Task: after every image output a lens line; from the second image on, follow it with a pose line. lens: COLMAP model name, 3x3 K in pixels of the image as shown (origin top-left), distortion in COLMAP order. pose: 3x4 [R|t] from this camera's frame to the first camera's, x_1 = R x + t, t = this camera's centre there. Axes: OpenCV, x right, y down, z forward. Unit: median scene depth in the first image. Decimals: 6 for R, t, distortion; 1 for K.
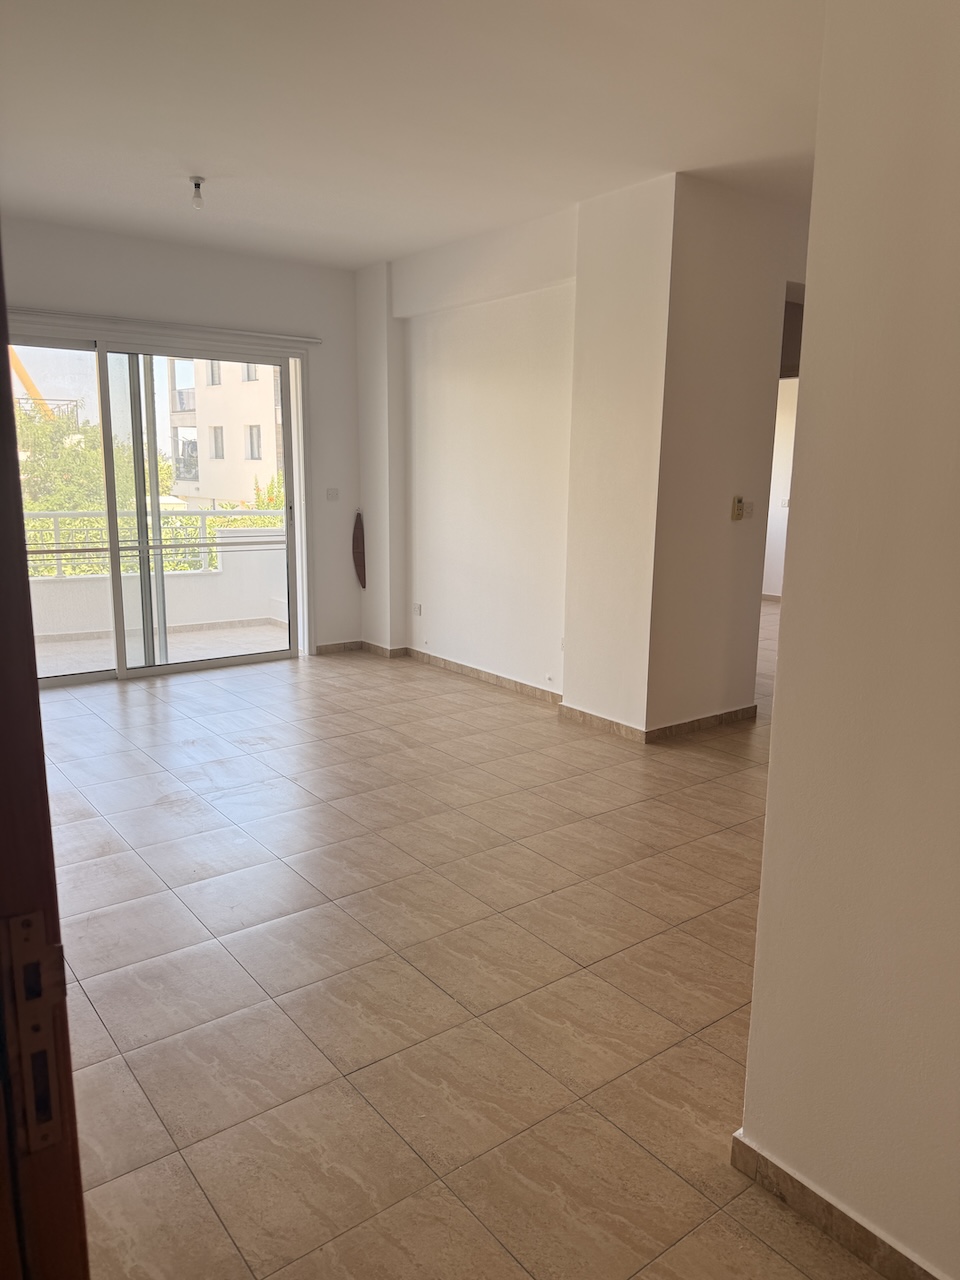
lens RADIAL K [[882.7, 0, 485.4], [0, 882.7, 634.6], [0, 0, 1]] dist [0.151186, -0.322889]
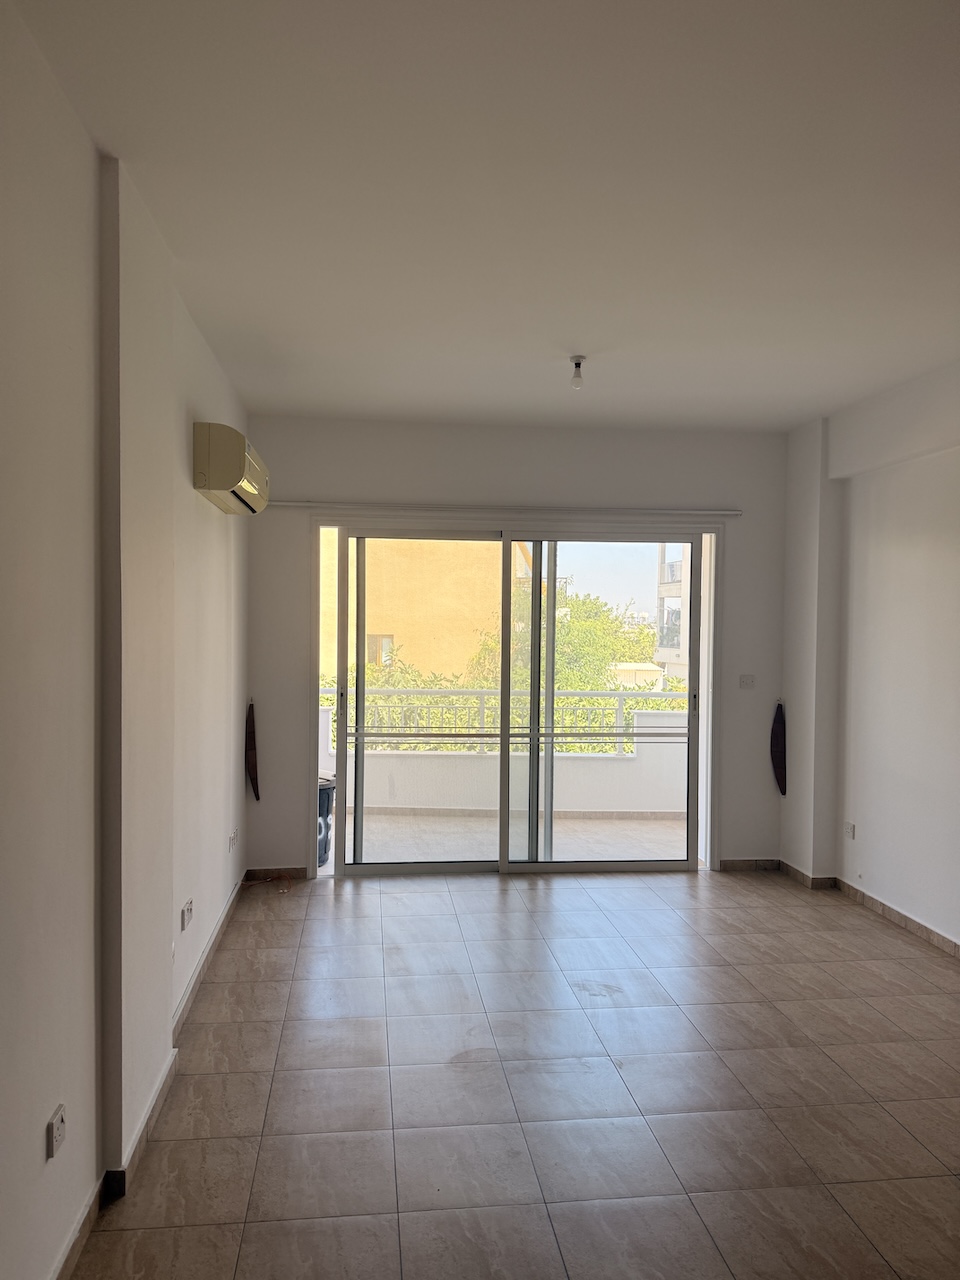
lens RADIAL K [[890.5, 0, 470.9], [0, 890.5, 645.4], [0, 0, 1]] dist [0.119027, -0.215674]
pose [[0.855787, 0.005837, -0.517295, 0.051072], [-0.093823, 0.985105, -0.144100, -0.045353], [0.508749, 0.171853, 0.843588, 0.136739]]
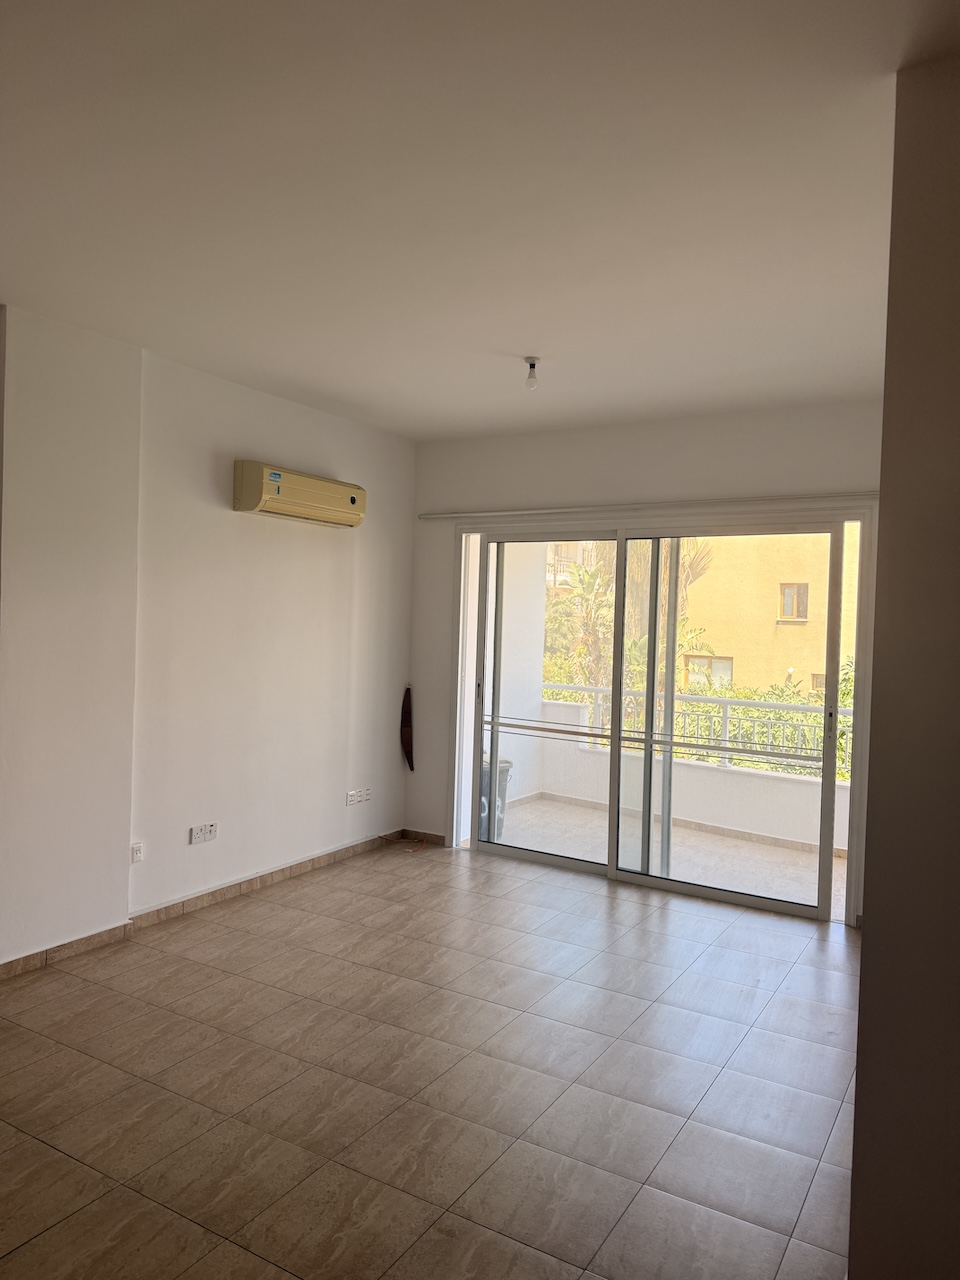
lens RADIAL K [[902.1, 0, 463.3], [0, 902.1, 634.7], [0, 0, 1]] dist [0.155701, -0.355749]
pose [[0.347531, 0.008543, -0.937630, 0.402978], [-0.204438, 0.976592, -0.066877, -0.097318], [0.915111, 0.214929, 0.341142, 0.461975]]
